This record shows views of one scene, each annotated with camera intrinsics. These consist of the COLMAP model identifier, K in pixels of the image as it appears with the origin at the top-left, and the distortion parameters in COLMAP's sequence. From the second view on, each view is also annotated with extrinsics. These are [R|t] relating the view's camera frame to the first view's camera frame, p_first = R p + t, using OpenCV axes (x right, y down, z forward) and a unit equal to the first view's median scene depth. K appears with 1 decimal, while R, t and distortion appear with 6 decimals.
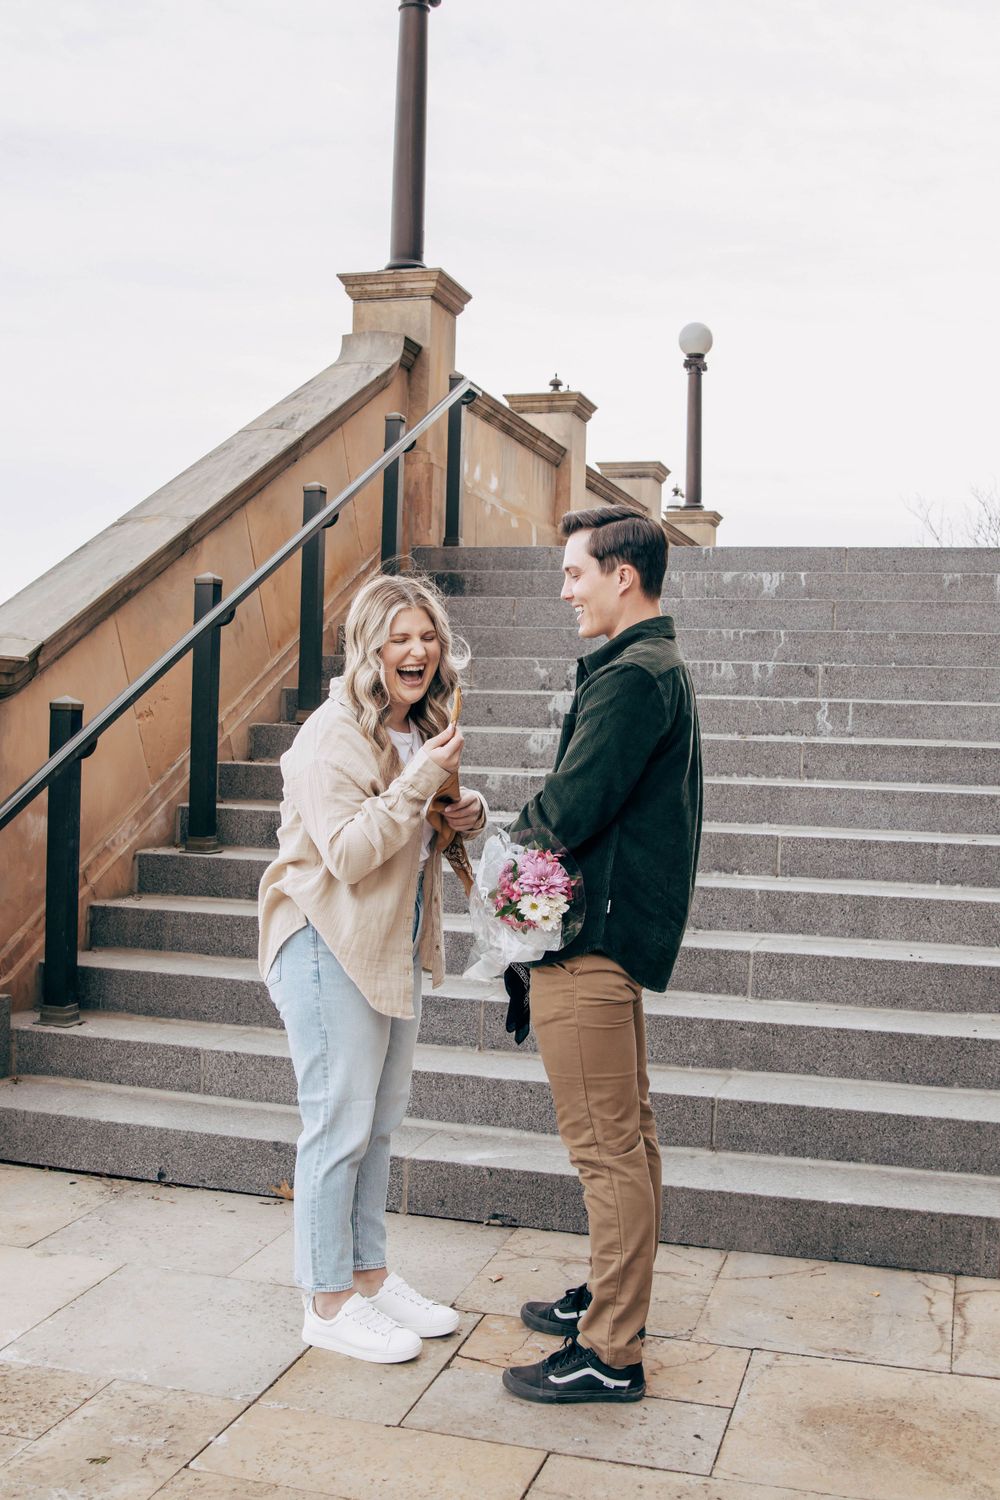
lens RADIAL K [[1656.4, 0, 496.9], [0, 1656.4, 744.2], [0, 0, 1]] dist [-0.106464, 0.068982]
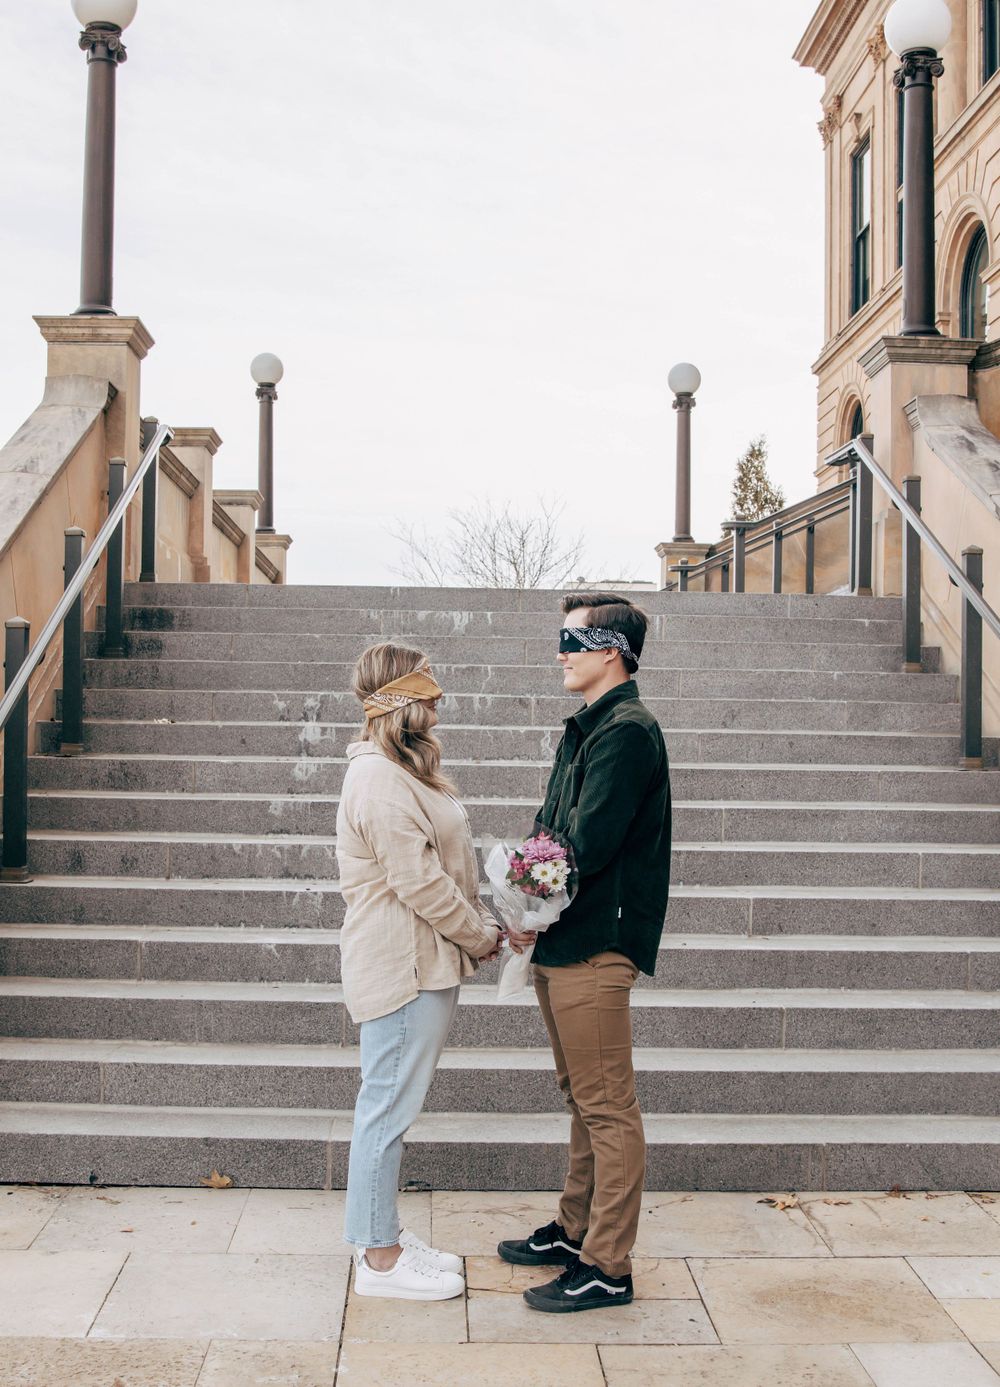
lens RADIAL K [[1658.0, 0, 492.7], [0, 1658.0, 747.1], [0, 0, 1]] dist [-0.115844, 0.093184]
pose [[0.949305, -0.014989, 0.313998, -0.271873], [0.015602, 0.999878, 0.000560, -0.020606], [-0.313968, 0.004367, 0.949424, -0.116995]]
